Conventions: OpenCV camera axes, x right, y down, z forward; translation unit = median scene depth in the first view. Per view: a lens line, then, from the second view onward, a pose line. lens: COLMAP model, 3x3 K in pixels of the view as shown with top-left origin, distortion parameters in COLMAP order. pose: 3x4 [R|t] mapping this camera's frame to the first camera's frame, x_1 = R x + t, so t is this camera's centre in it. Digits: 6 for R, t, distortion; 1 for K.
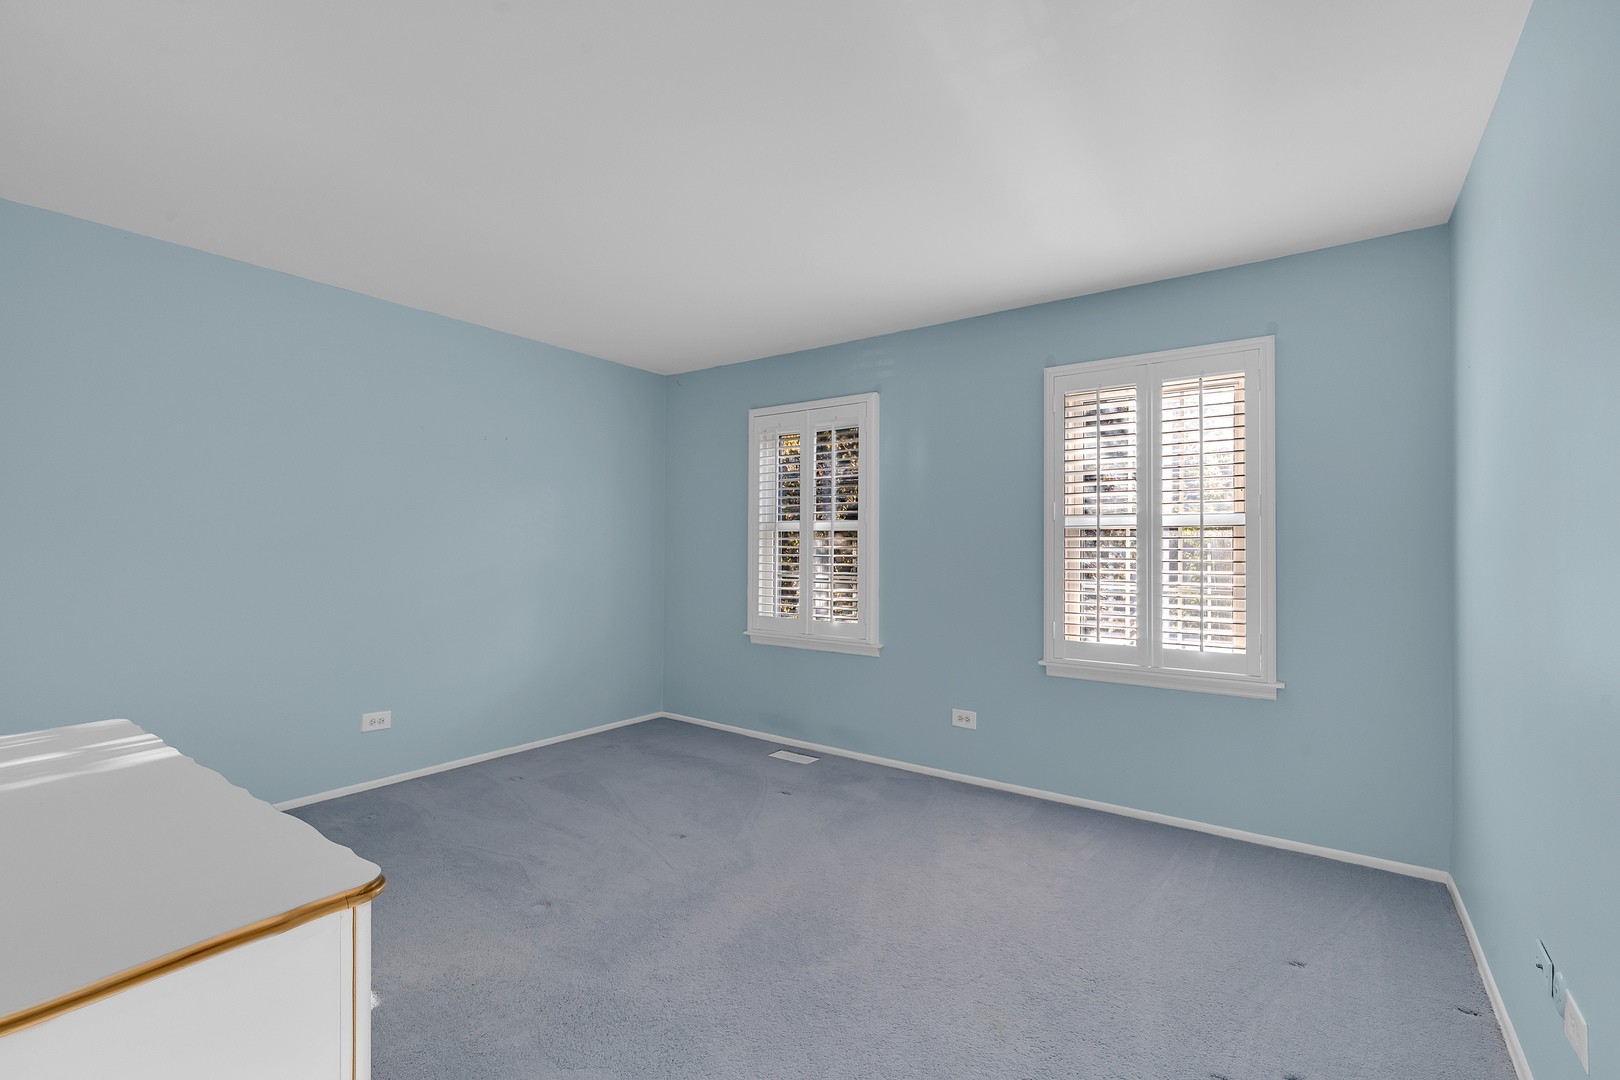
lens RADIAL K [[726.1, 0, 803.0], [0, 726.1, 548.8], [0, 0, 1]] dist [-0.002899, -0.000874]
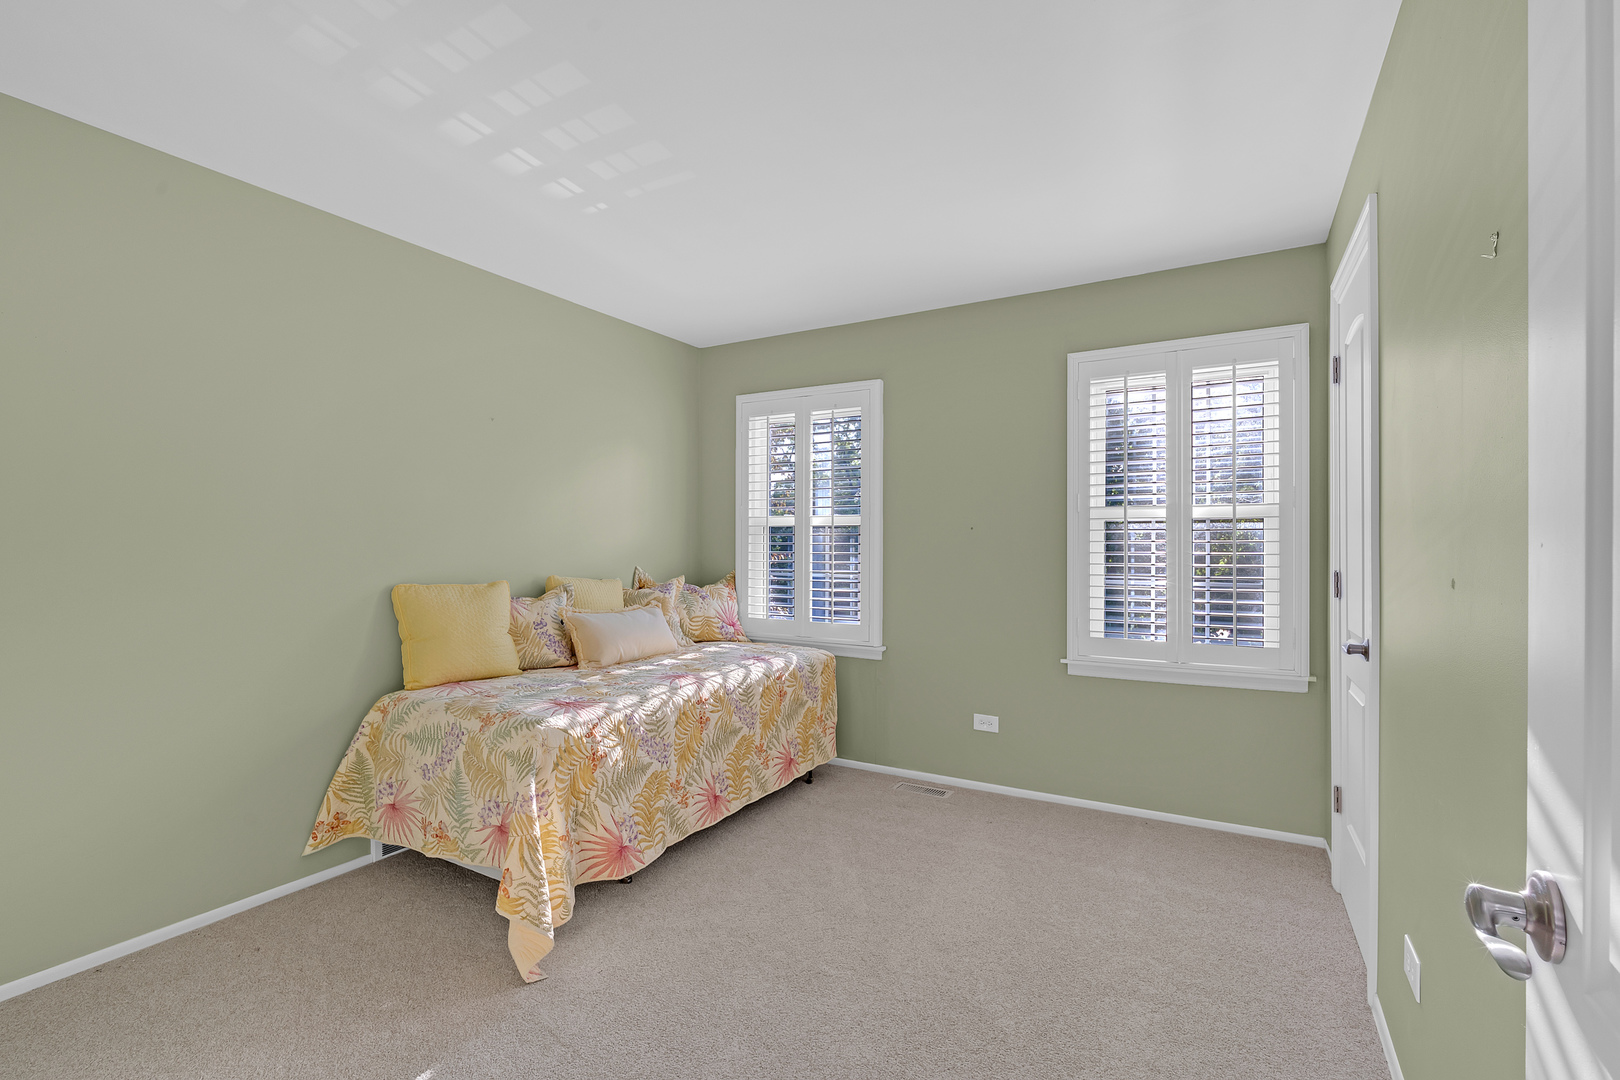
lens RADIAL K [[726.1, 0, 805.7], [0, 726.1, 533.8], [0, 0, 1]] dist [-0.002899, -0.000874]
pose [[0.993846, -0.007084, 0.110545, -0.117860], [0.008759, 0.999854, -0.014676, -0.000791], [-0.110425, 0.015554, 0.993763, 0.084875]]
